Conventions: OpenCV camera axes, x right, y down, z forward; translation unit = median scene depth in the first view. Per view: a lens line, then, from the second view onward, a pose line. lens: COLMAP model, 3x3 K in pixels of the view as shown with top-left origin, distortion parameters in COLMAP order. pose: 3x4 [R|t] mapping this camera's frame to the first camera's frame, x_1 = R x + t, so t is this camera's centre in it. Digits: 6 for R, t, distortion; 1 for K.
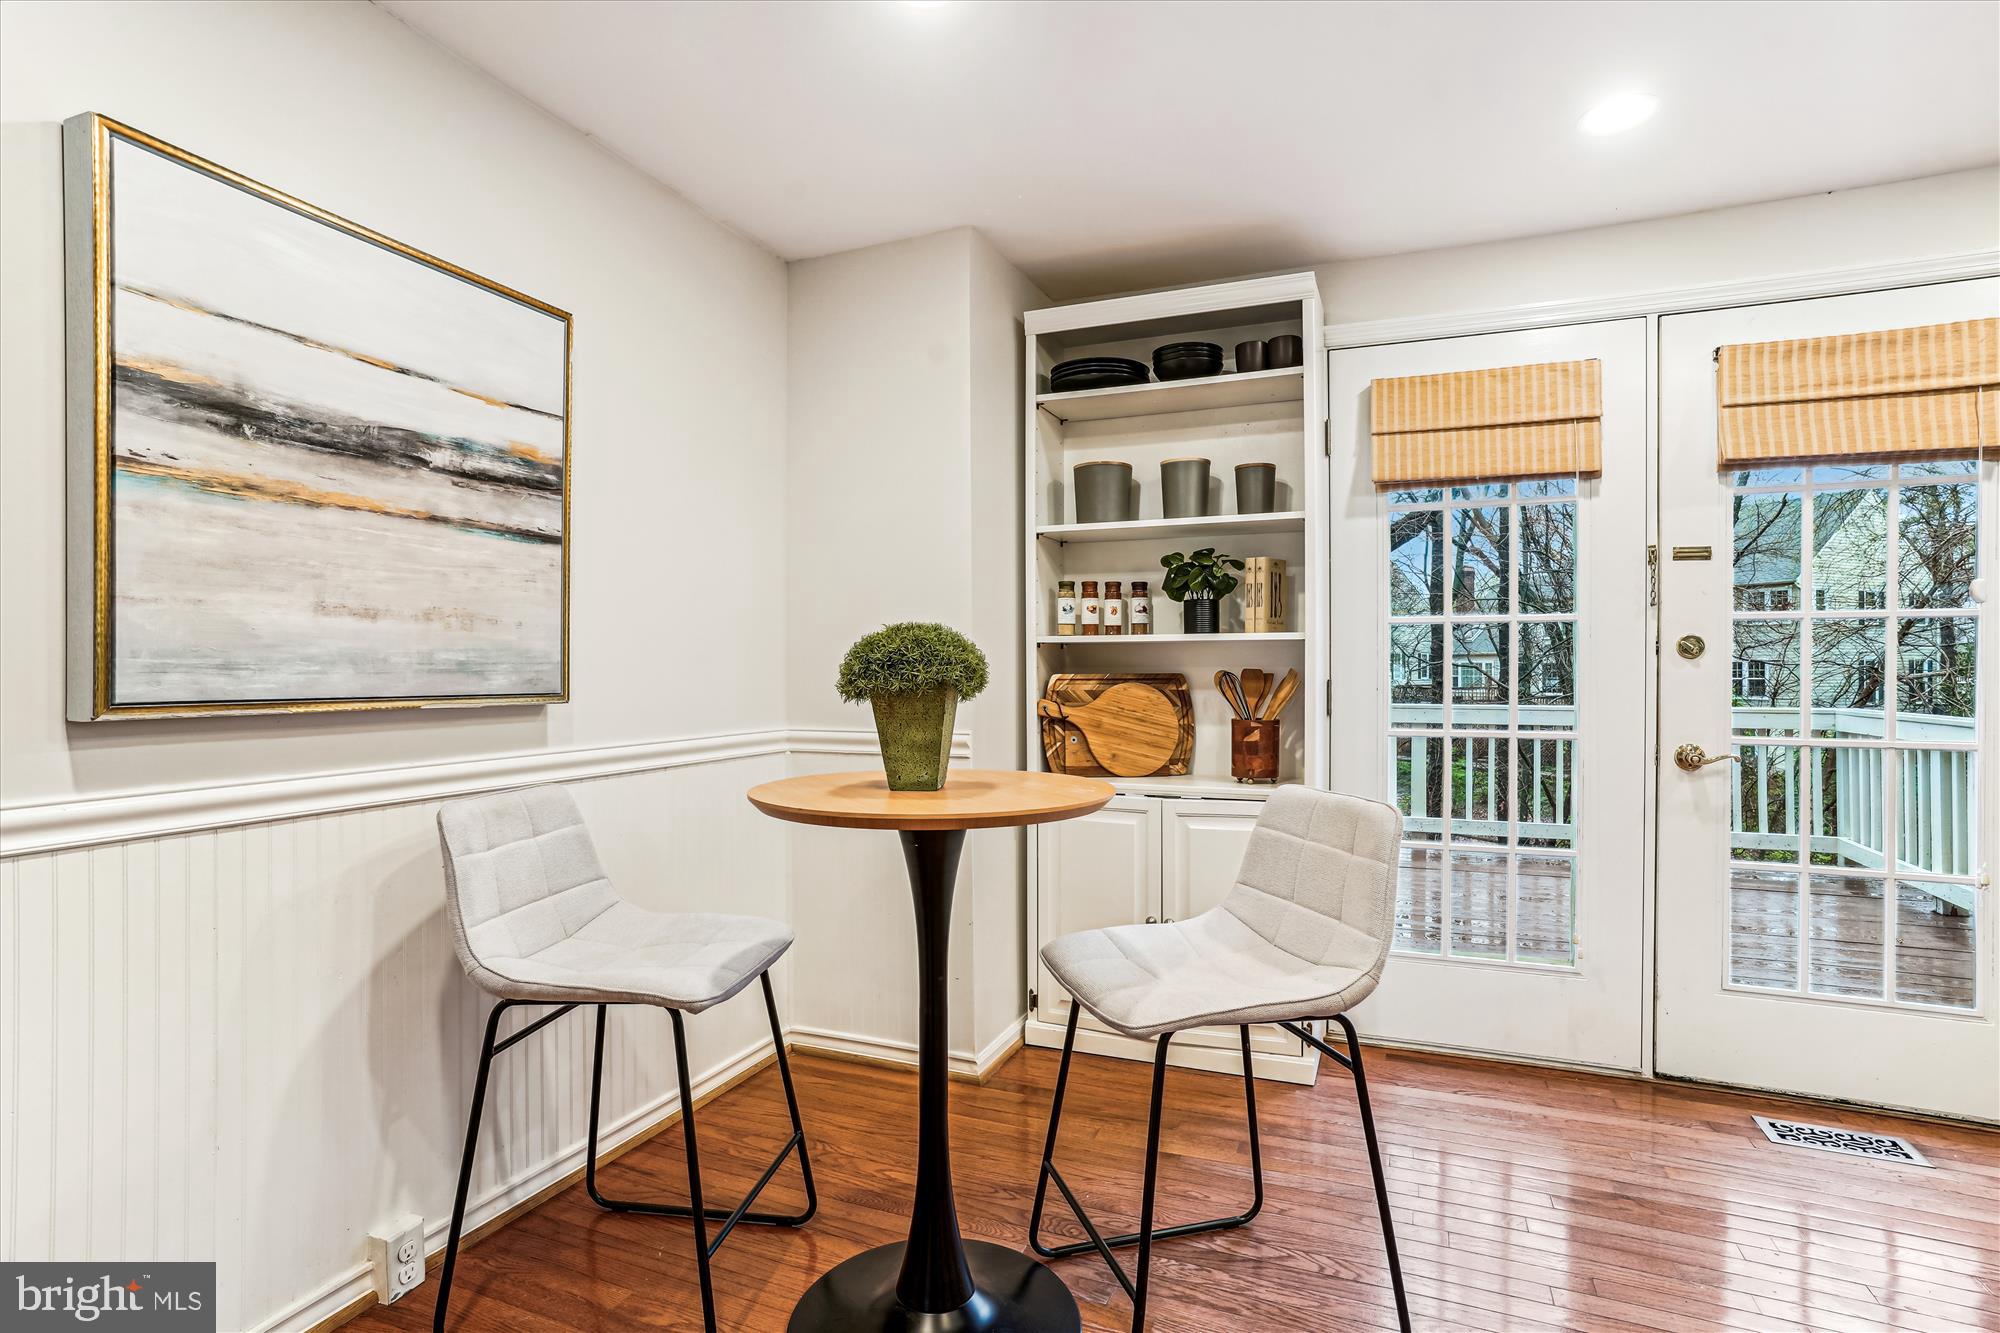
lens RADIAL K [[1000.1, 0, 973.6], [0, 1000.1, 668.0], [0, 0, 1]] dist [-0.039208, 0.022405]
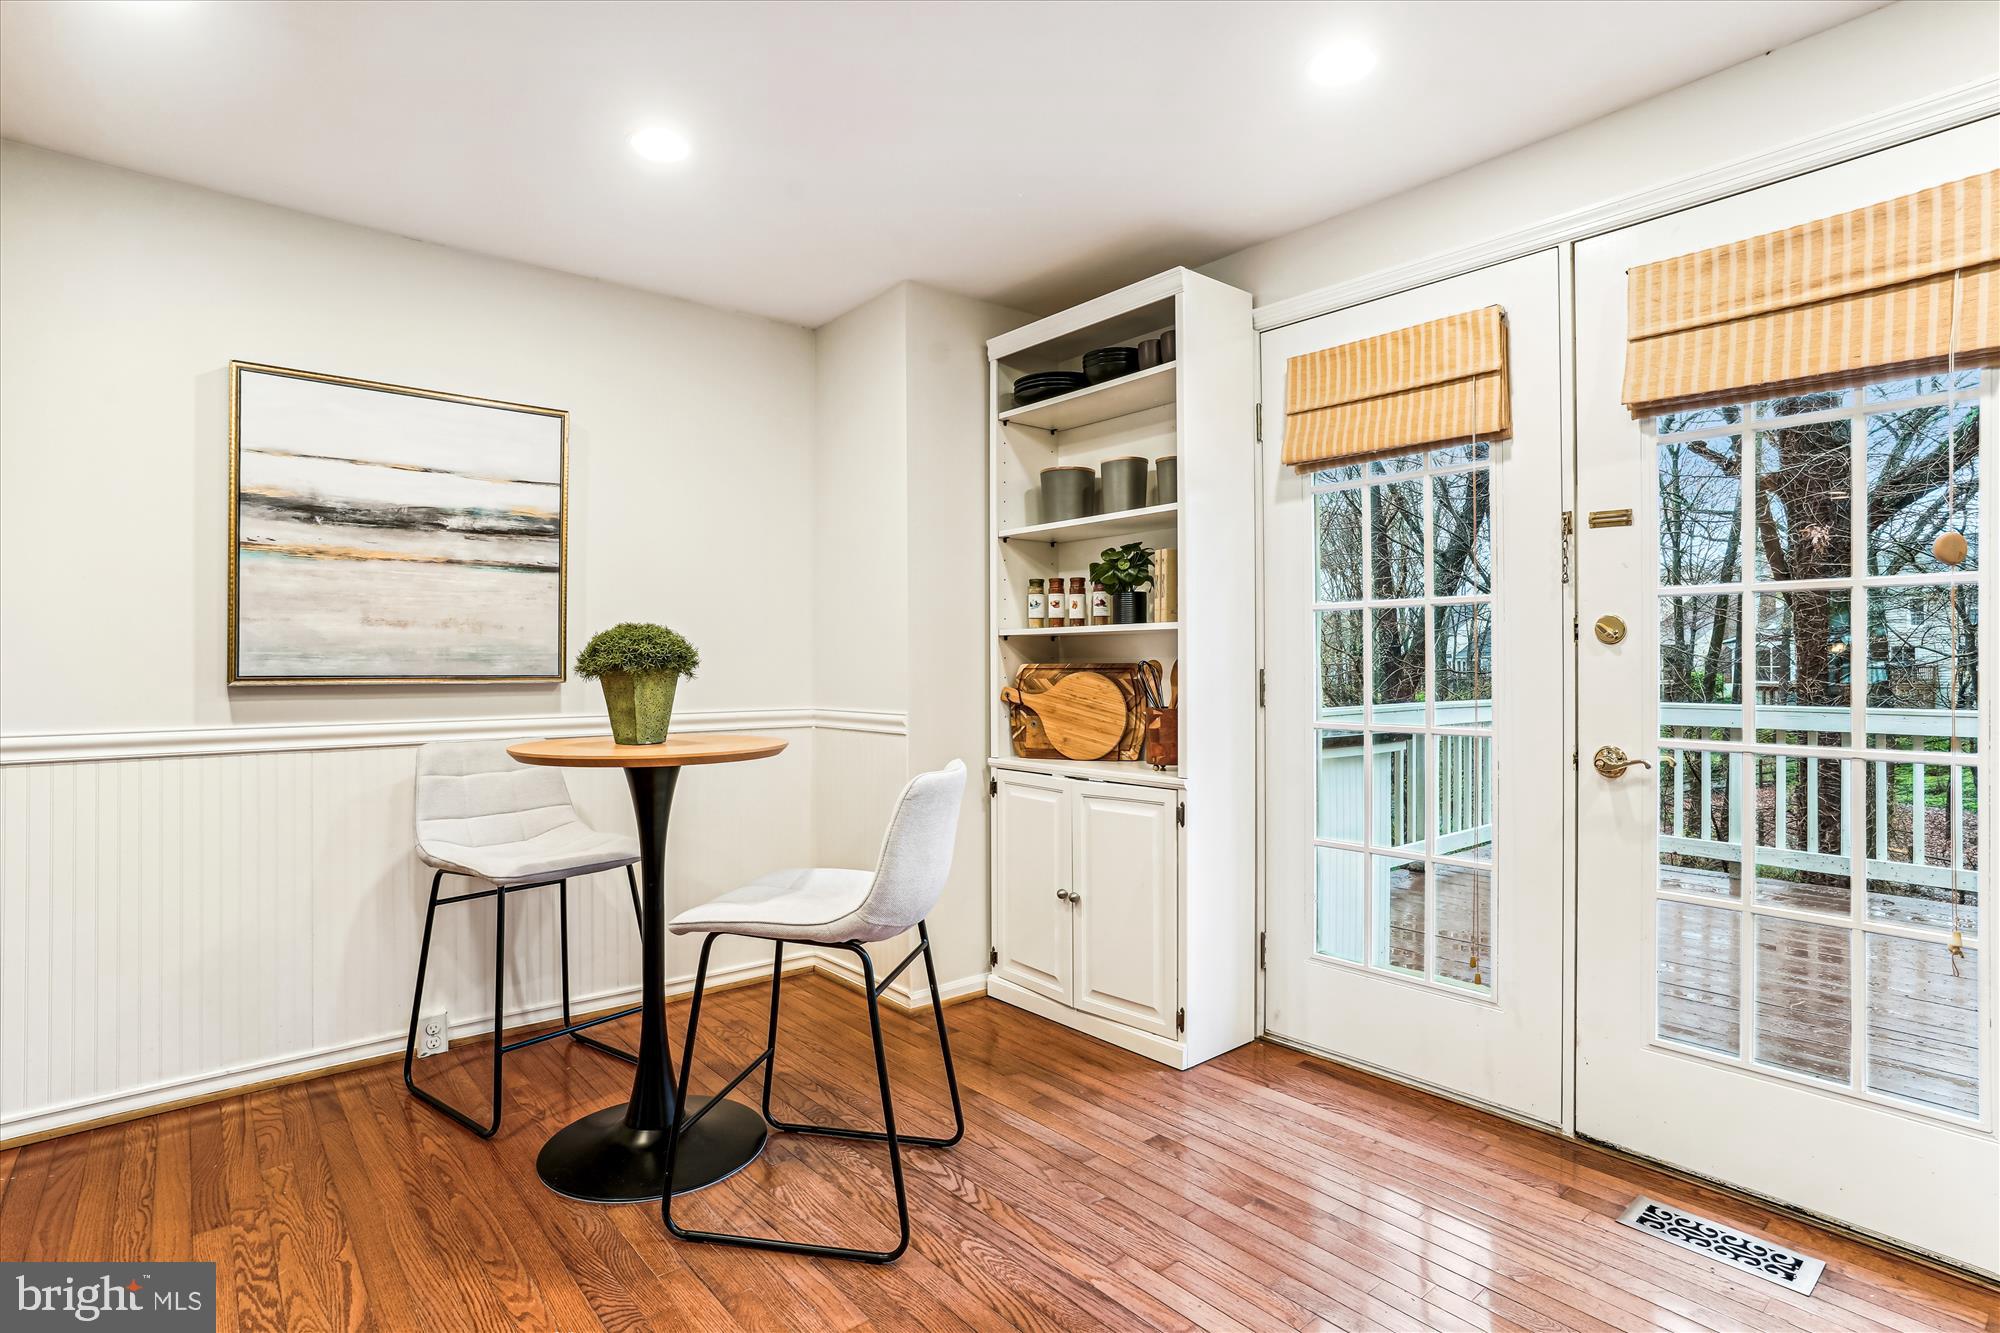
lens RADIAL K [[1000.1, 0, 989.0], [0, 1000.1, 658.5], [0, 0, 1]] dist [-0.039208, 0.022405]
pose [[0.885754, -0.003061, -0.464145, 0.670918], [0.000523, 0.999984, -0.005597, 0.007559], [0.464155, 0.004715, 0.885741, 0.009913]]
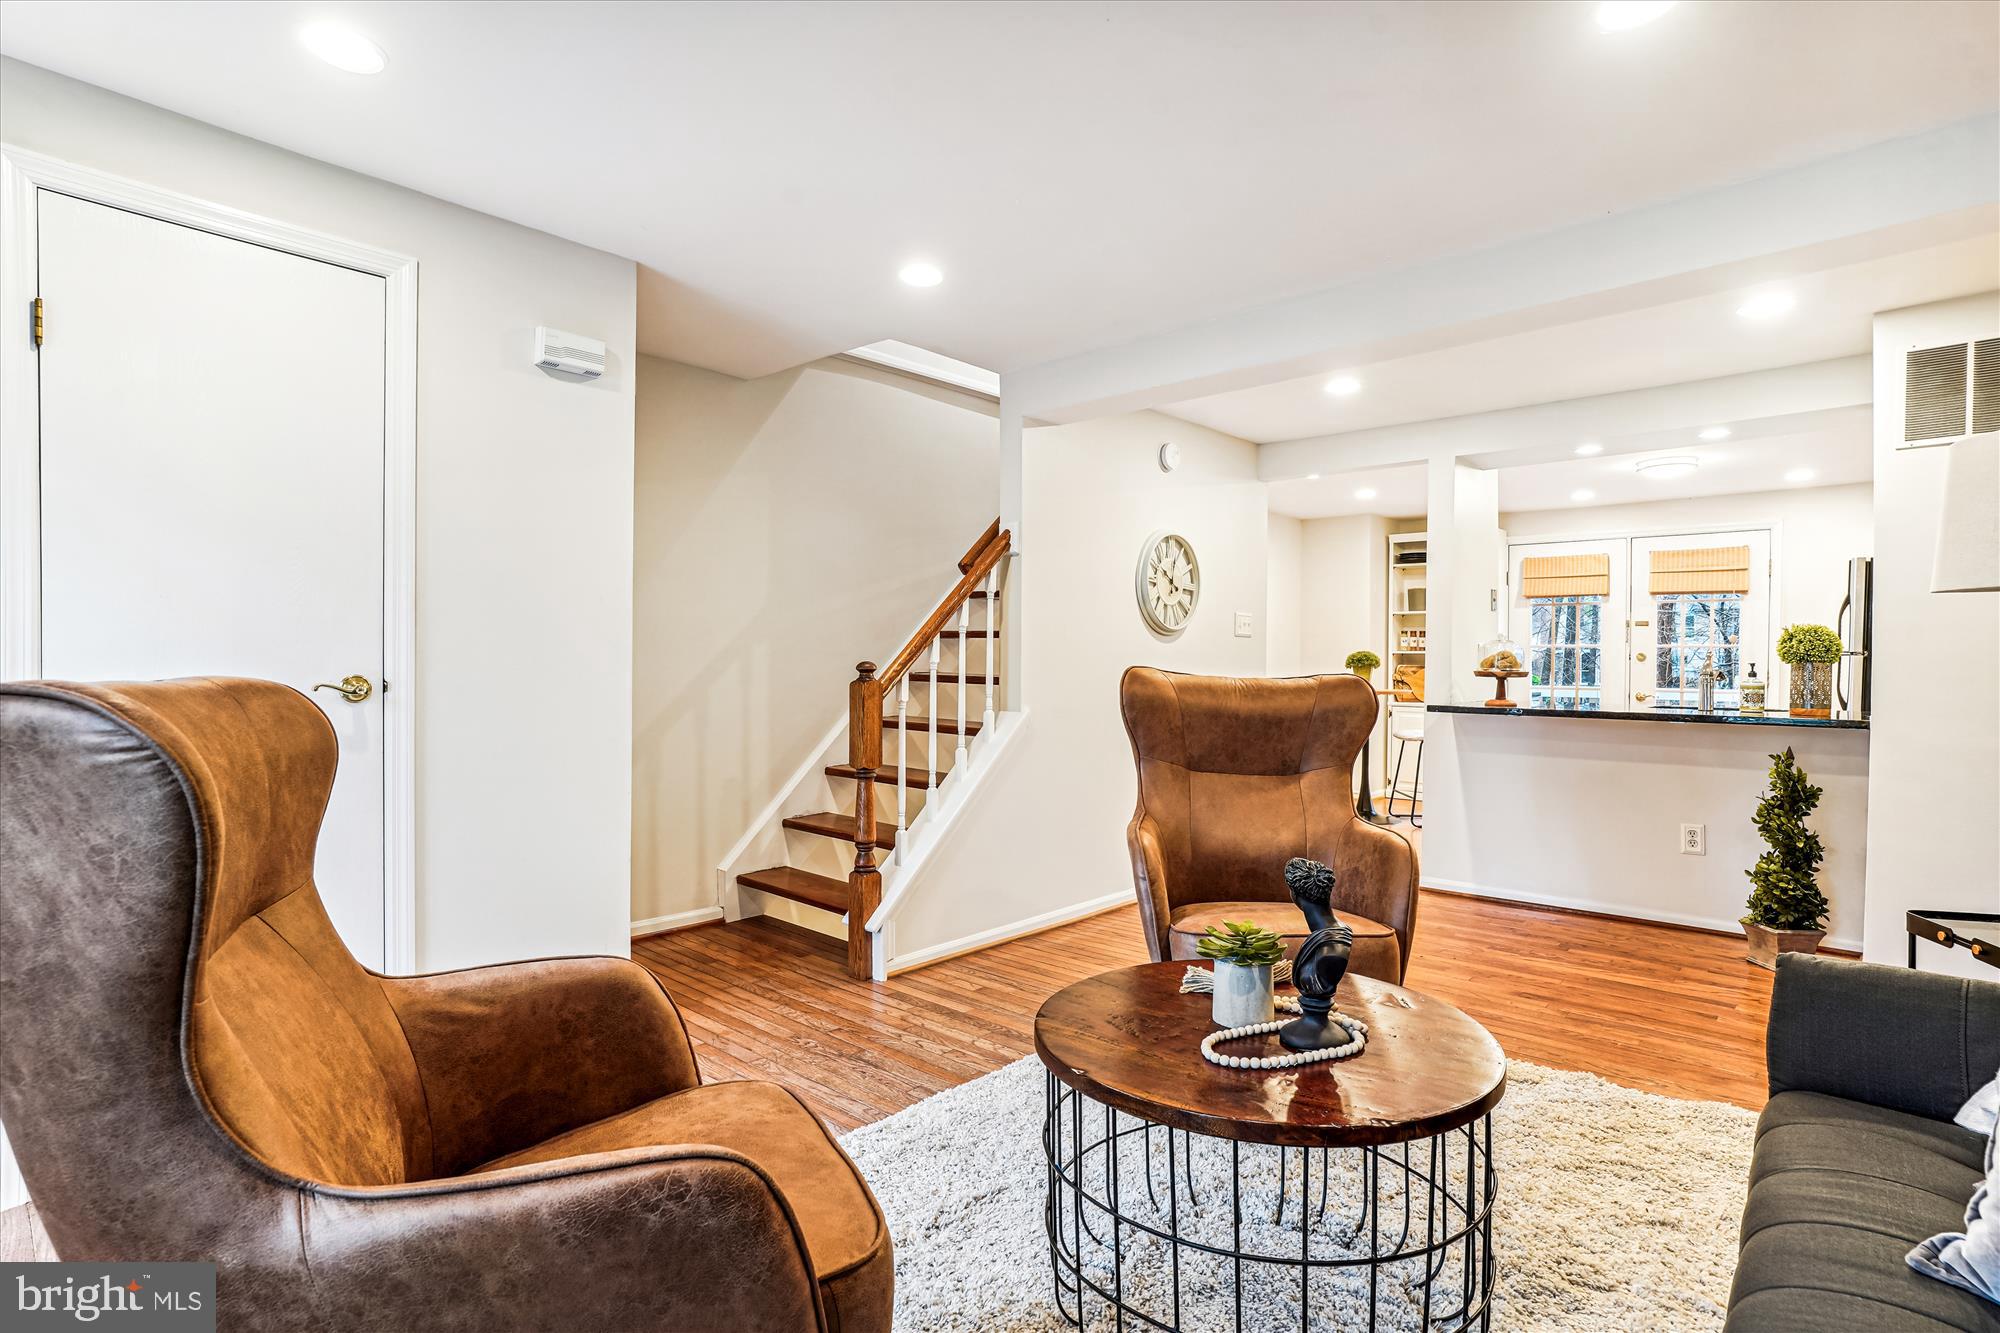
lens RADIAL K [[1000.1, 0, 969.3], [0, 1000.1, 675.2], [0, 0, 1]] dist [-0.039208, 0.022405]
pose [[0.944997, 0.012991, -0.326822, -0.172978], [-0.009313, 0.999874, 0.012816, 0.012910], [0.326948, -0.009068, 0.944999, -2.379235]]
